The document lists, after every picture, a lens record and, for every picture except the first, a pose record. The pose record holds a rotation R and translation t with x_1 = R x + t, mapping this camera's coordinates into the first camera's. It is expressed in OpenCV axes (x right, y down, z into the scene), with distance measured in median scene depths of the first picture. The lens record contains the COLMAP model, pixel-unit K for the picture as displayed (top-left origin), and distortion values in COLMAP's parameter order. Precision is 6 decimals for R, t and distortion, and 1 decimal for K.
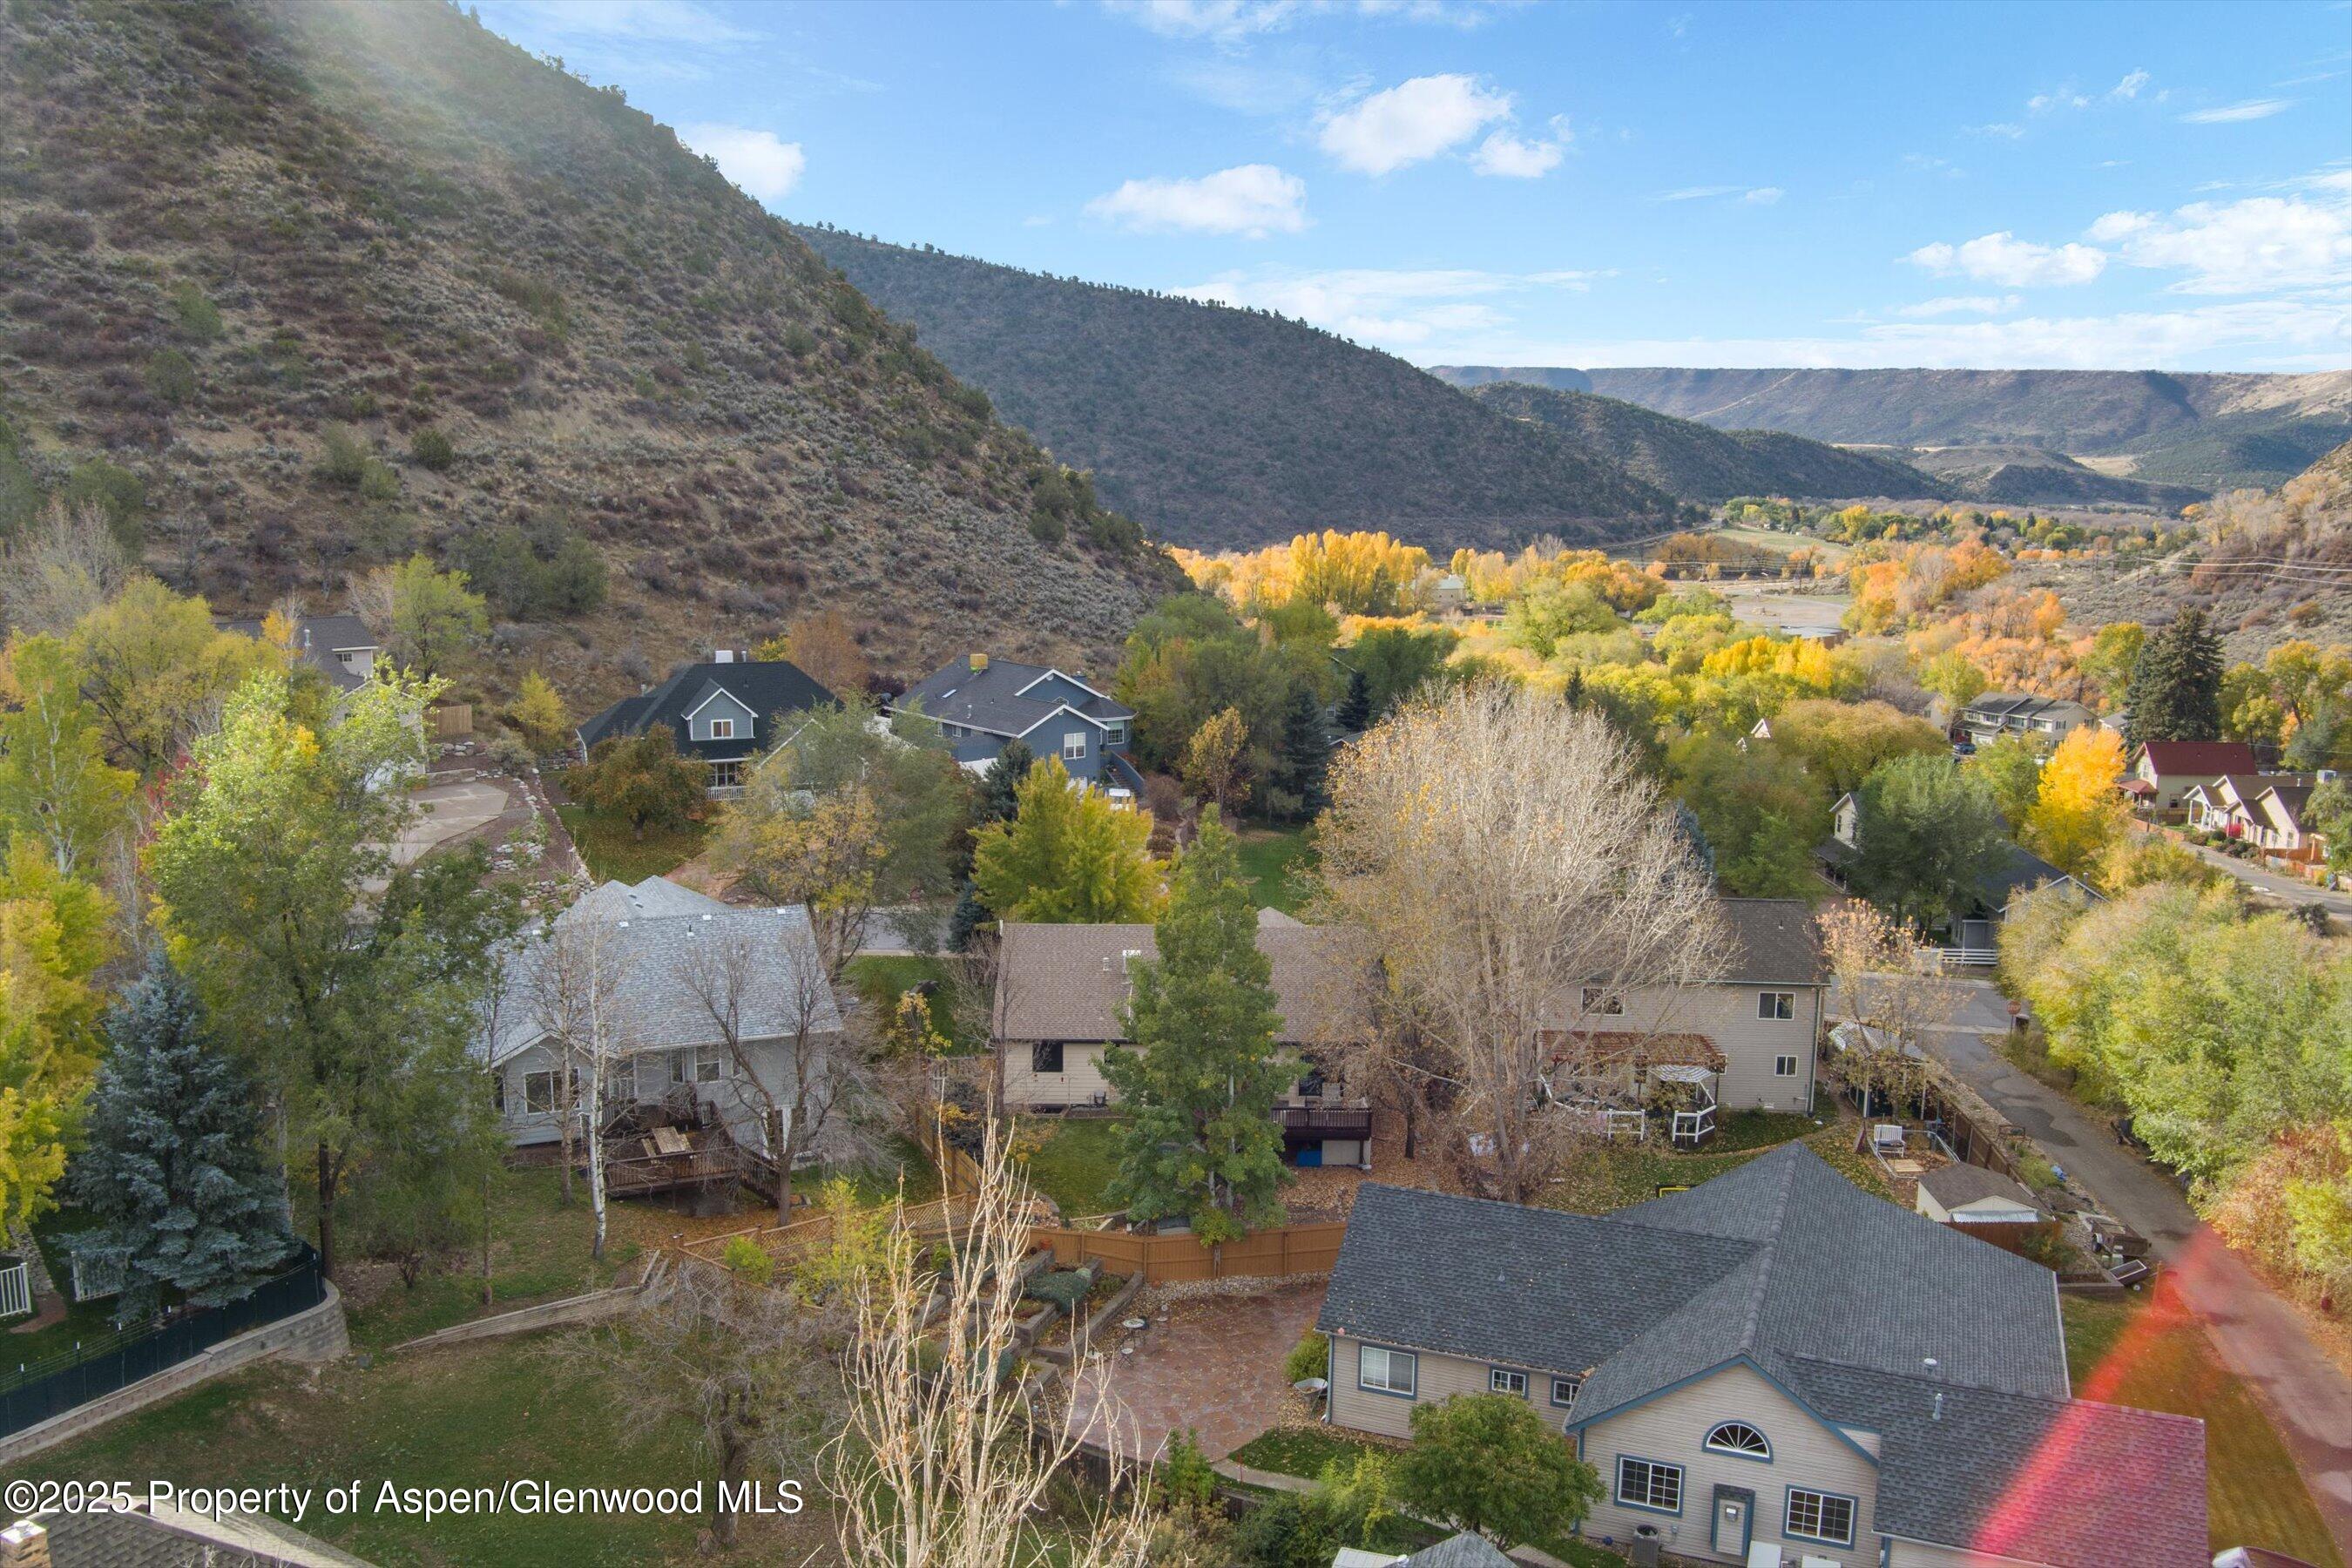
lens RADIAL K [[1872.5, 0, 1178.8], [0, 1872.5, 786.0], [0, 0, 1]] dist [-0.083222, 0.043196]
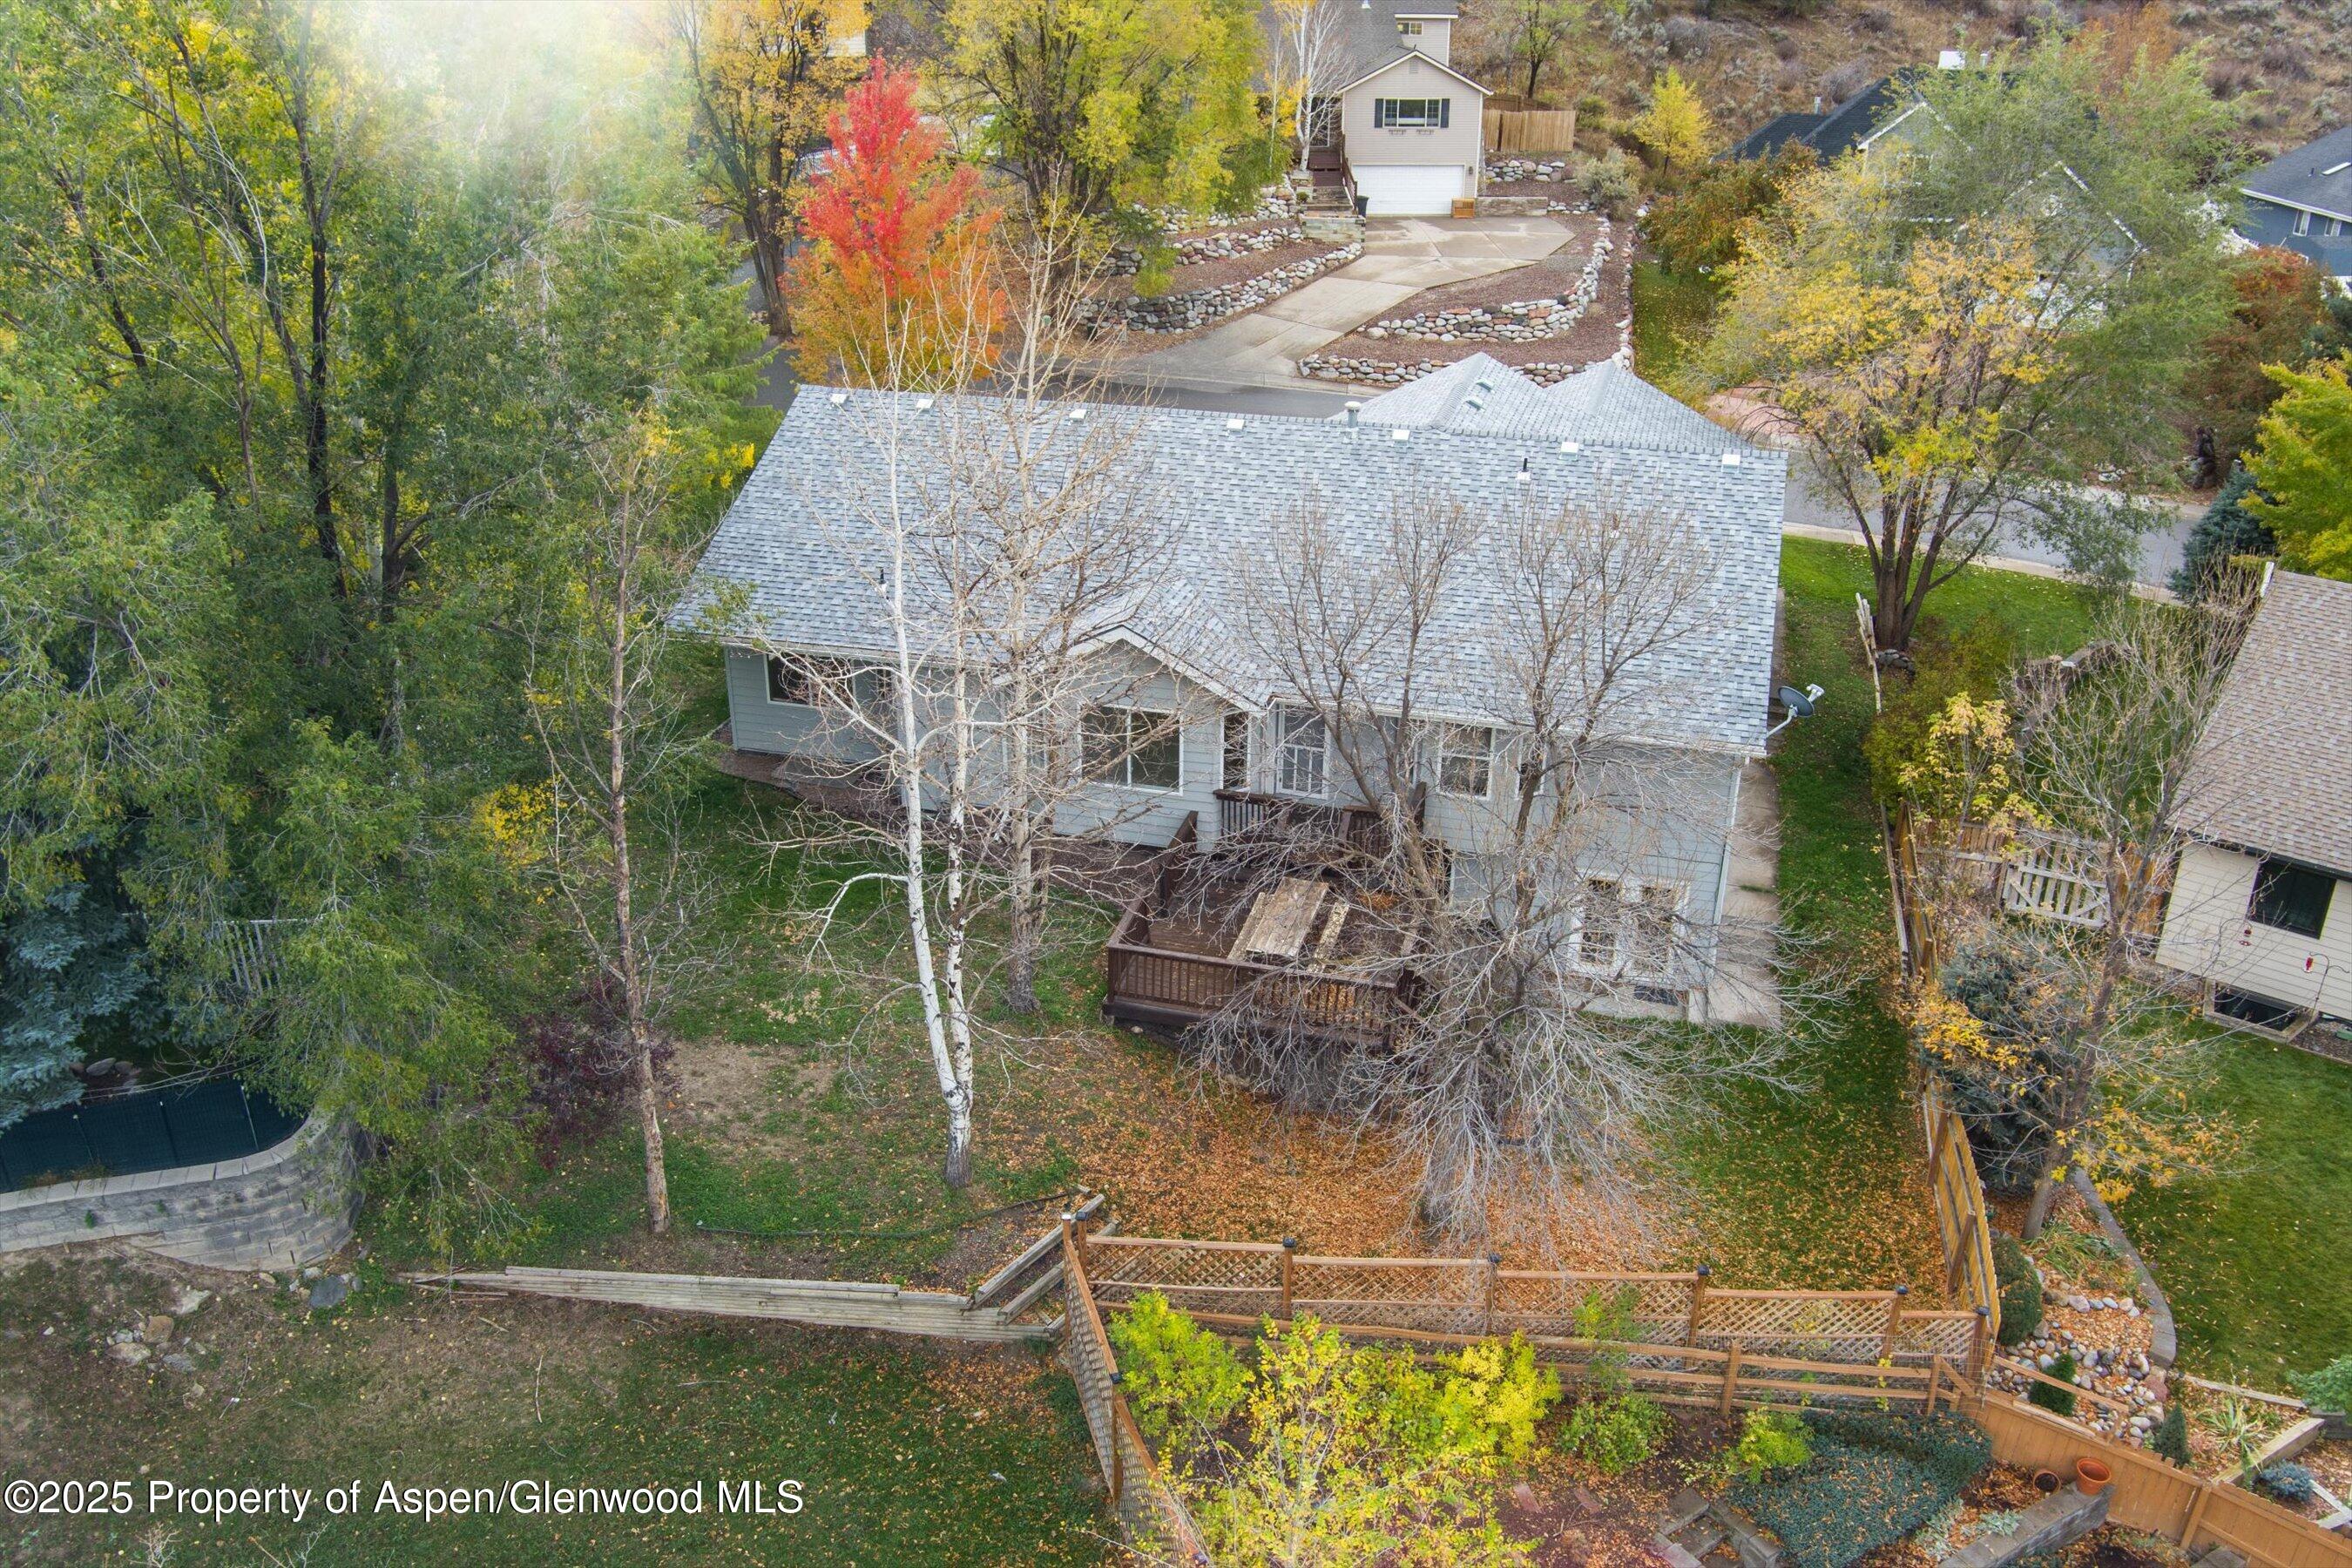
lens RADIAL K [[1882.3, 0, 1173.8], [0, 1882.3, 779.4], [0, 0, 1]] dist [-0.062191, 0.011248]
pose [[0.770405, 0.255562, -0.584092, -0.011332], [-0.101767, 0.953692, 0.283047, 0.010019], [0.629380, -0.158620, 0.760737, 0.218678]]
